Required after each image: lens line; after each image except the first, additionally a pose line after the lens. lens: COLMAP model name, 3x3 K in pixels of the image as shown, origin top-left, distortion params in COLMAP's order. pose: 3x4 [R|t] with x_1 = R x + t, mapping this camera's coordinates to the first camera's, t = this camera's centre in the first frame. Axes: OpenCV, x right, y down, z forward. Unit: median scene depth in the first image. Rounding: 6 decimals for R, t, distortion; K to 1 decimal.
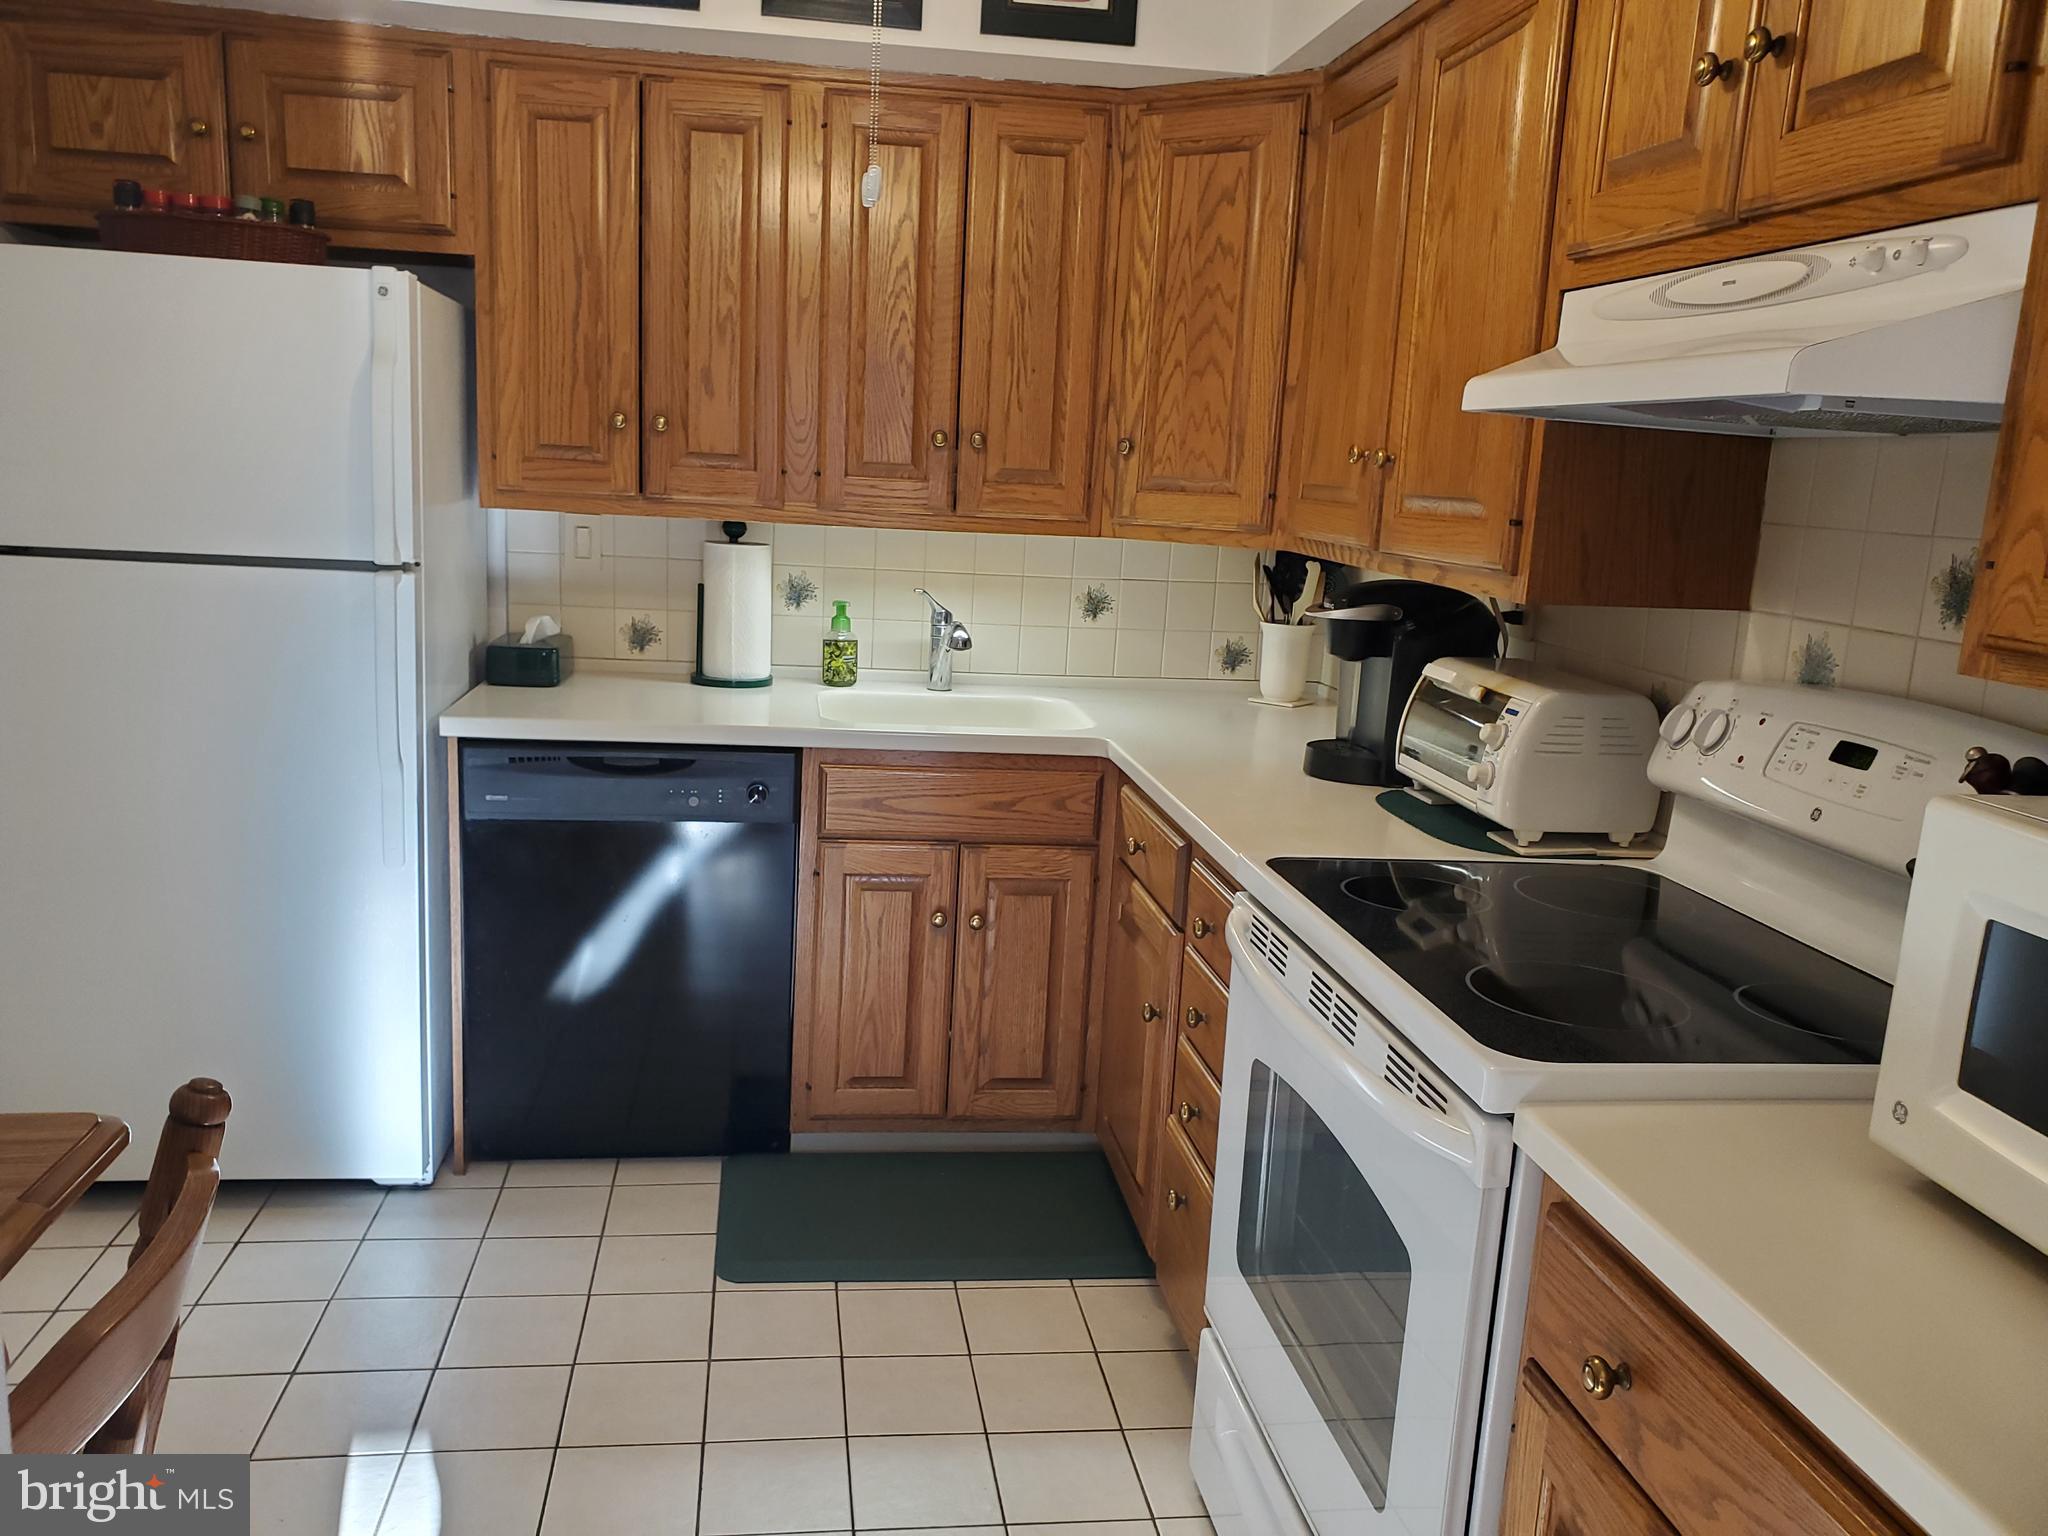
lens RADIAL K [[1592.7, 0, 994.0], [0, 1592.7, 777.8], [0, 0, 1]] dist [0.016928, -0.008685]
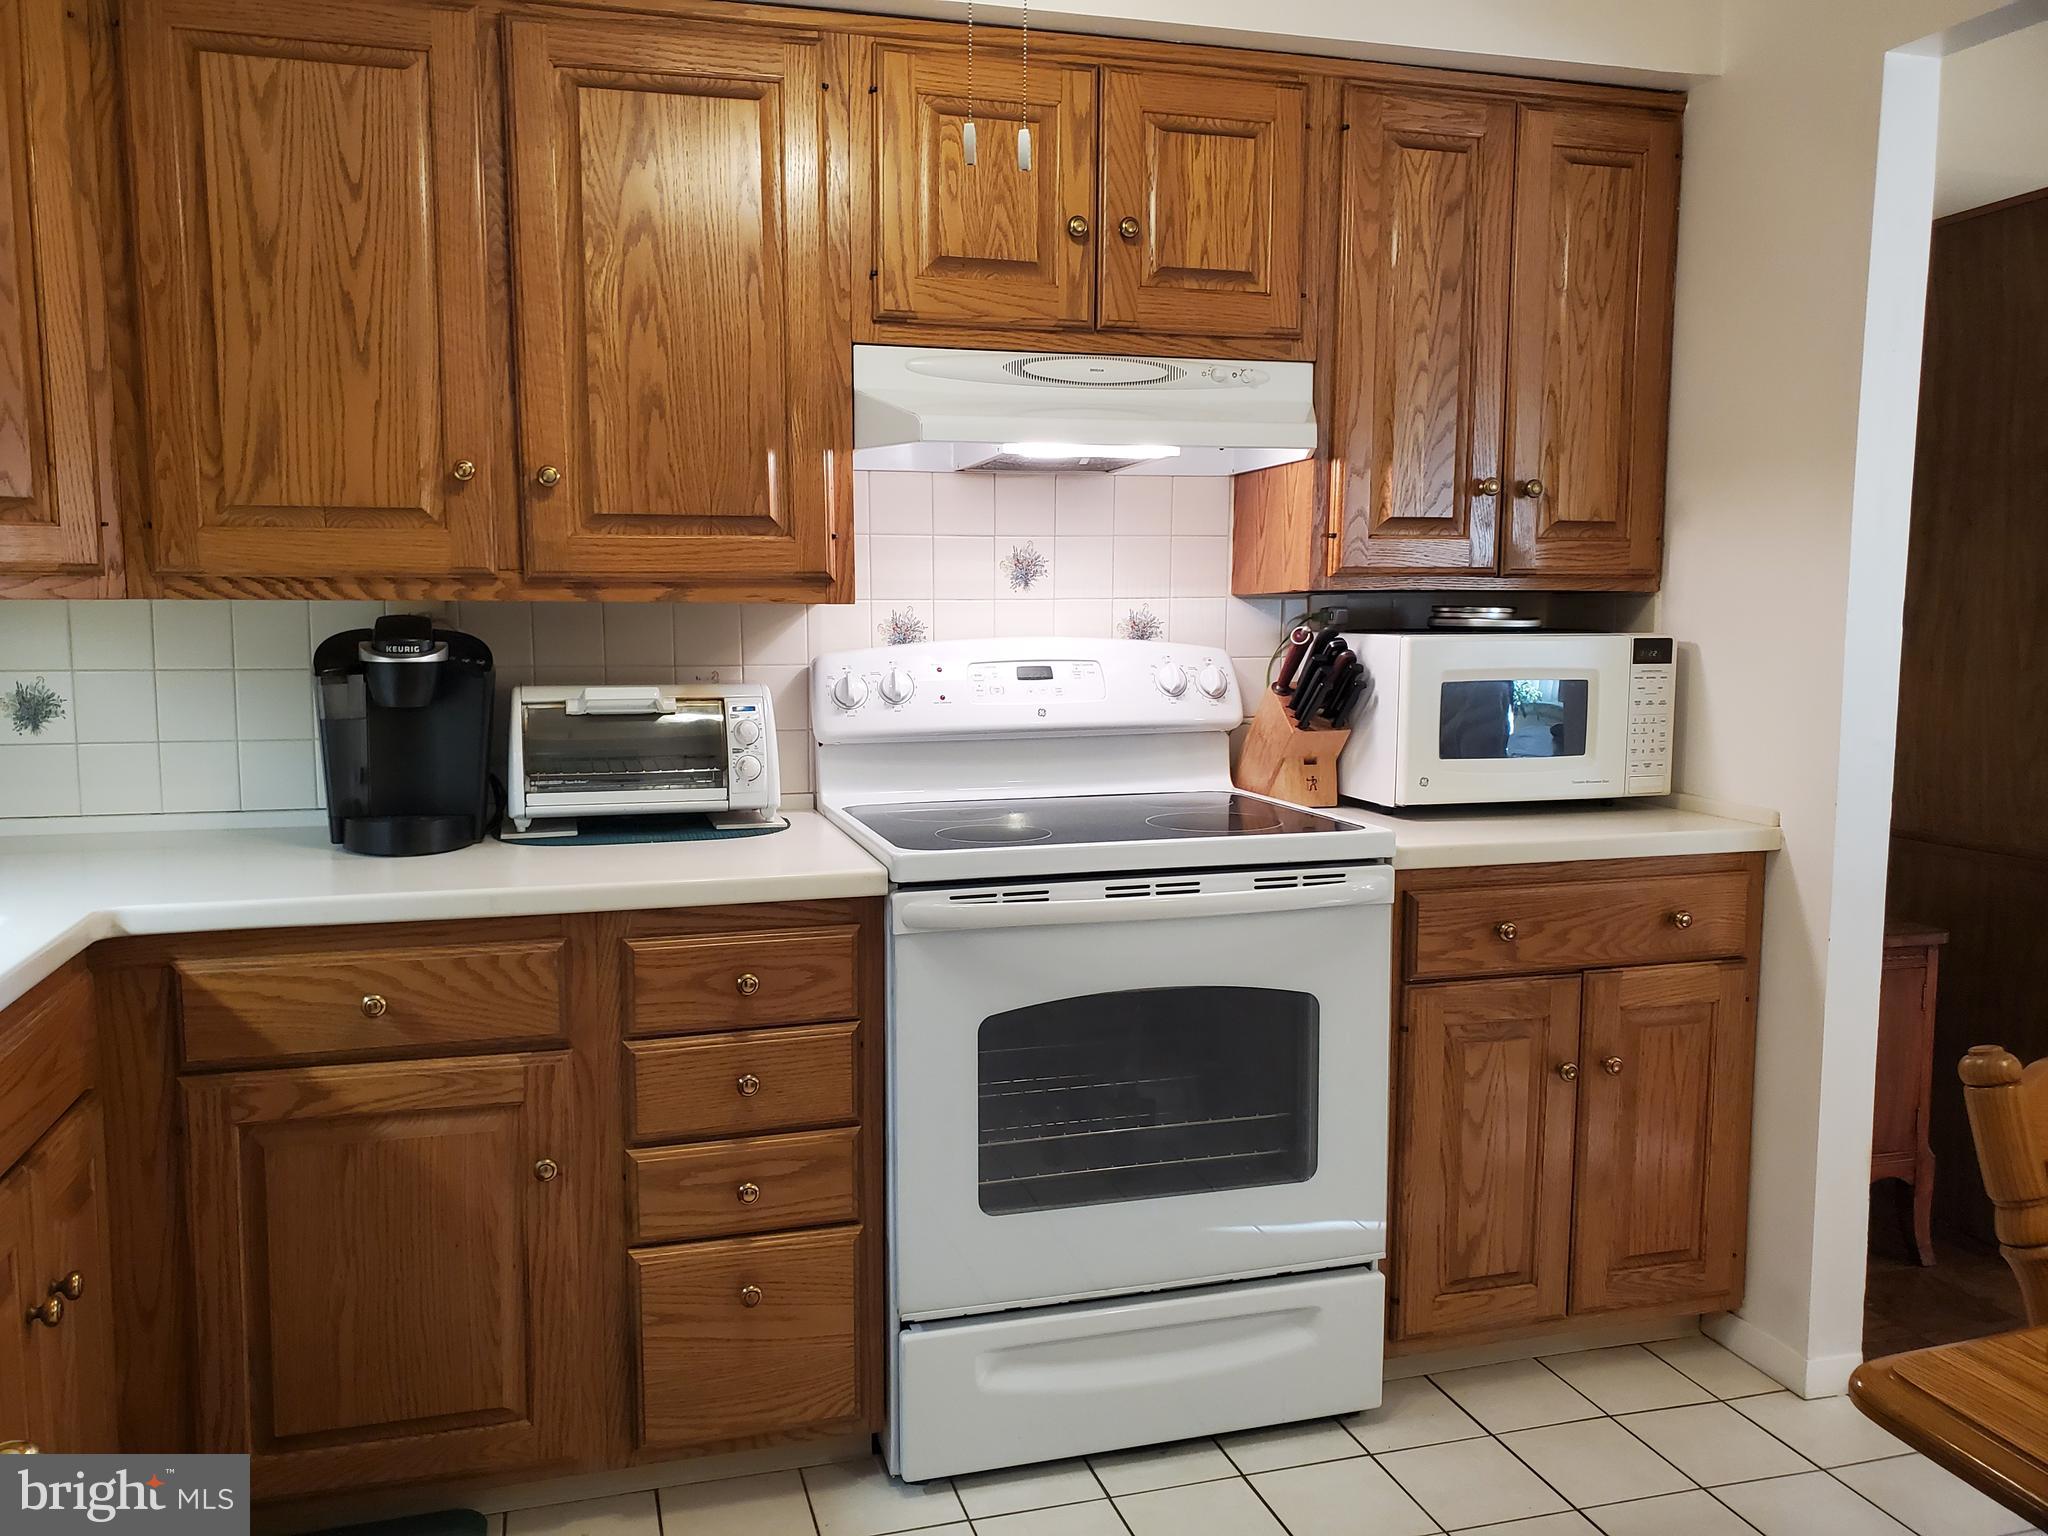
lens RADIAL K [[1592.7, 0, 994.0], [0, 1592.7, 777.8], [0, 0, 1]] dist [0.016928, -0.008685]
pose [[-0.142017, -0.157058, 0.977325, -0.762705], [0.193548, 0.963868, 0.183021, -0.158923], [-0.970758, 0.215152, -0.106487, 0.931180]]
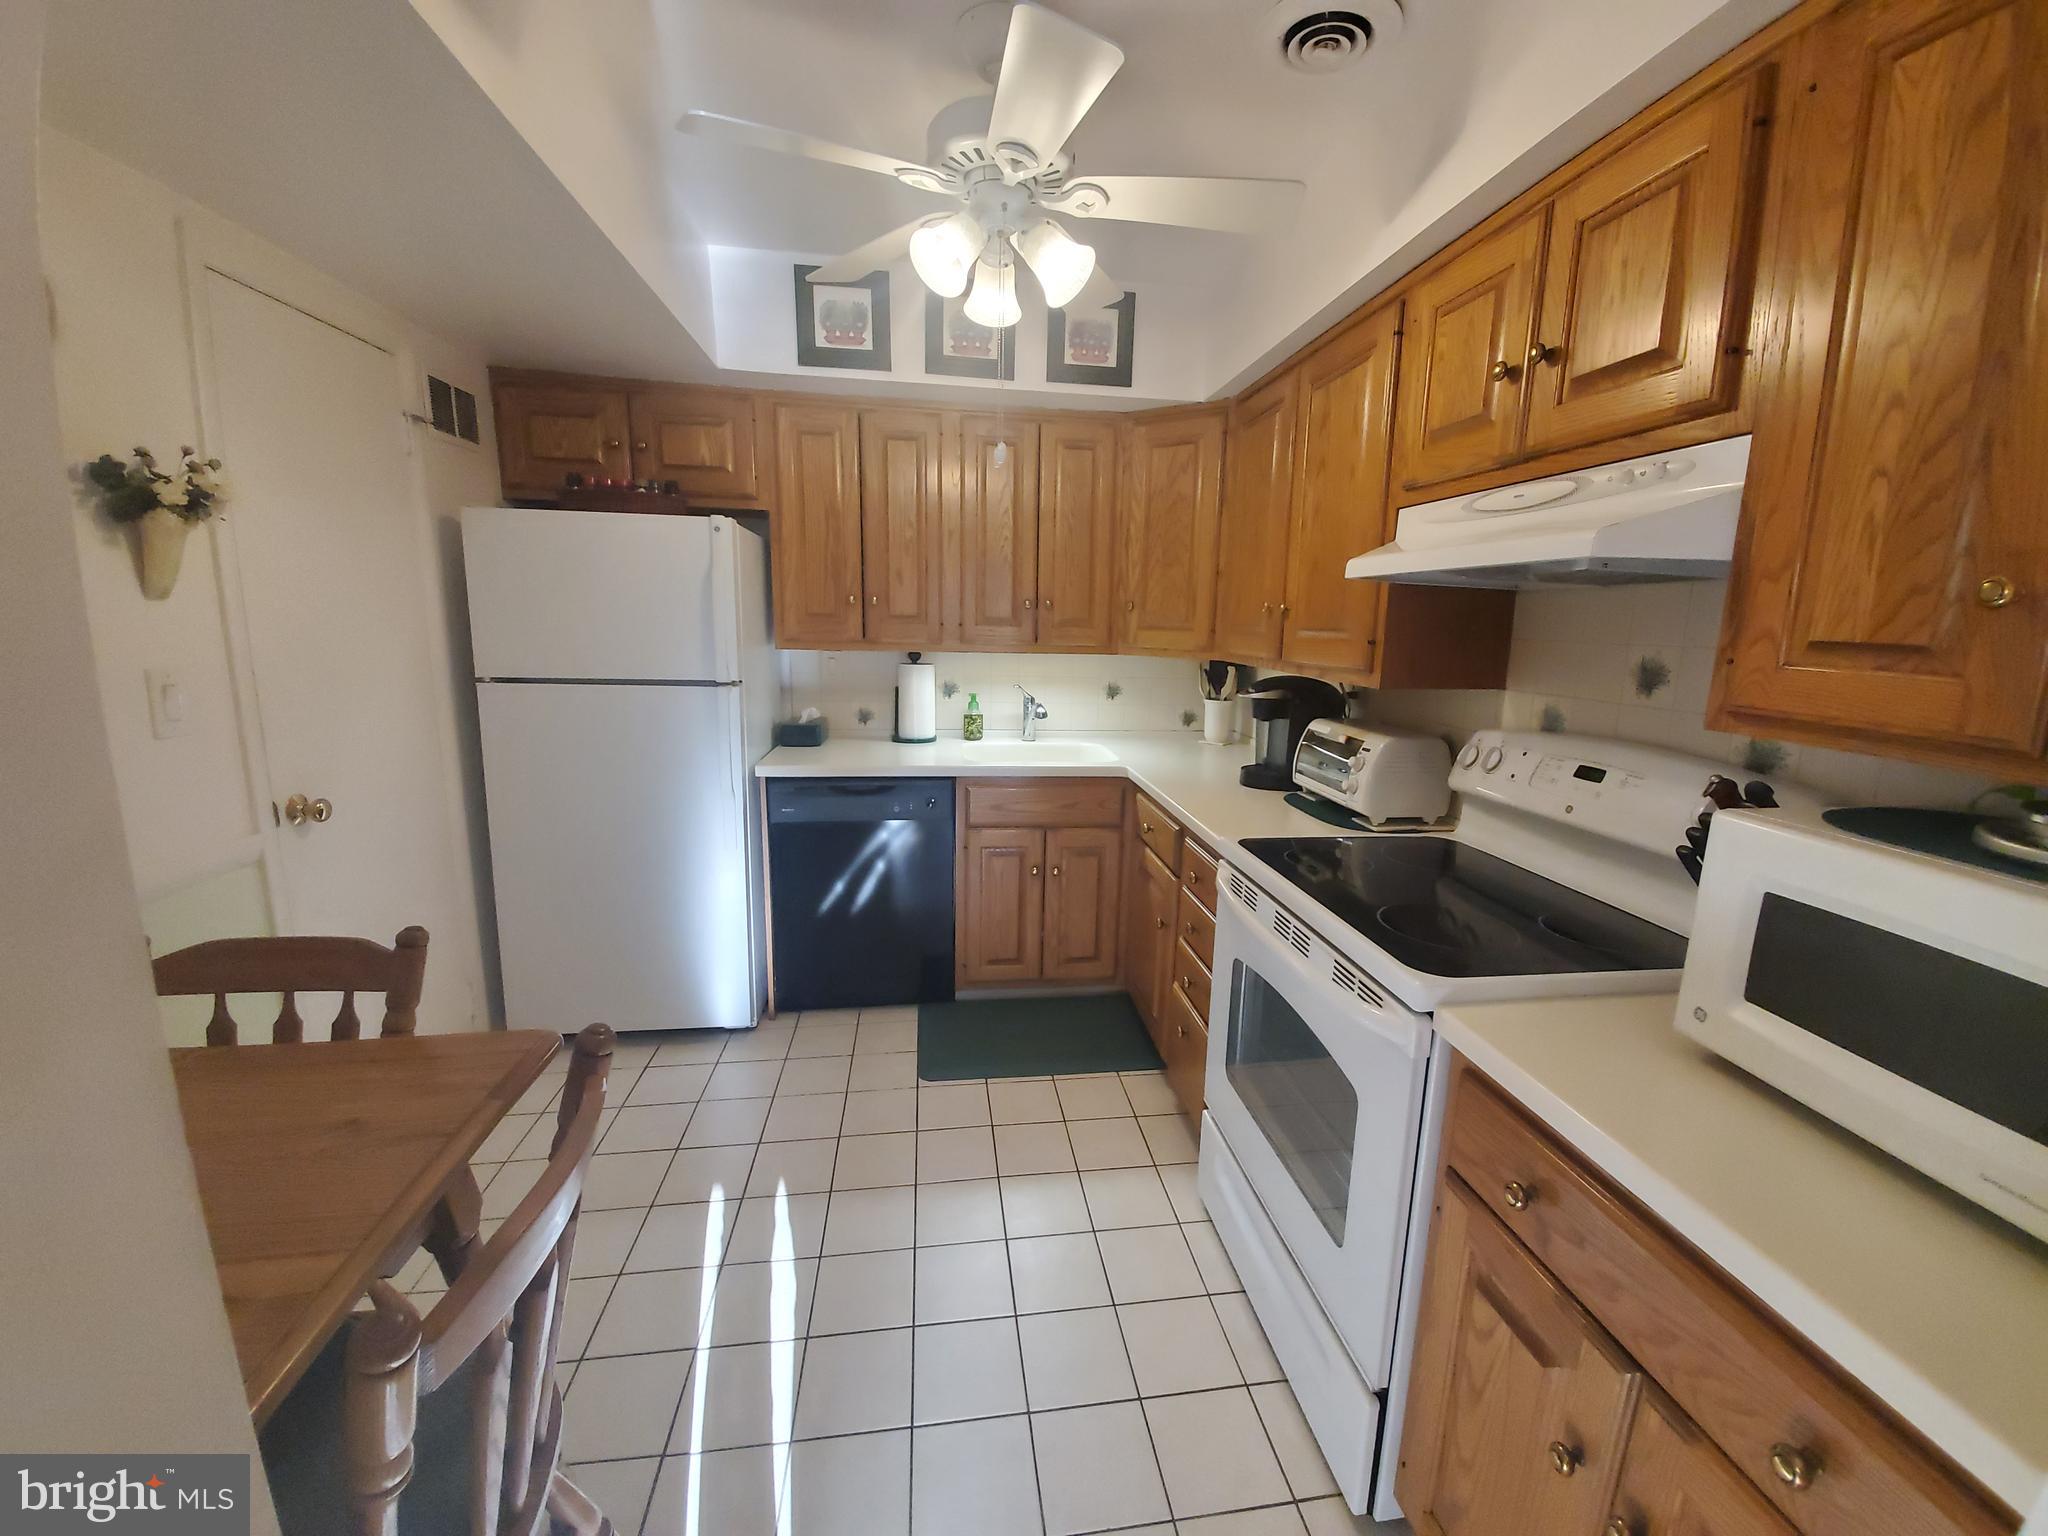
lens RADIAL K [[798.1, 0, 1048.2], [0, 798.1, 763.2], [0, 0, 1]] dist [-0.000160, -0.000360]
pose [[0.999514, -0.027943, 0.013803, -0.036965], [0.028172, 0.999464, -0.016648, -0.020748], [-0.013330, 0.017029, 0.999766, 0.120736]]
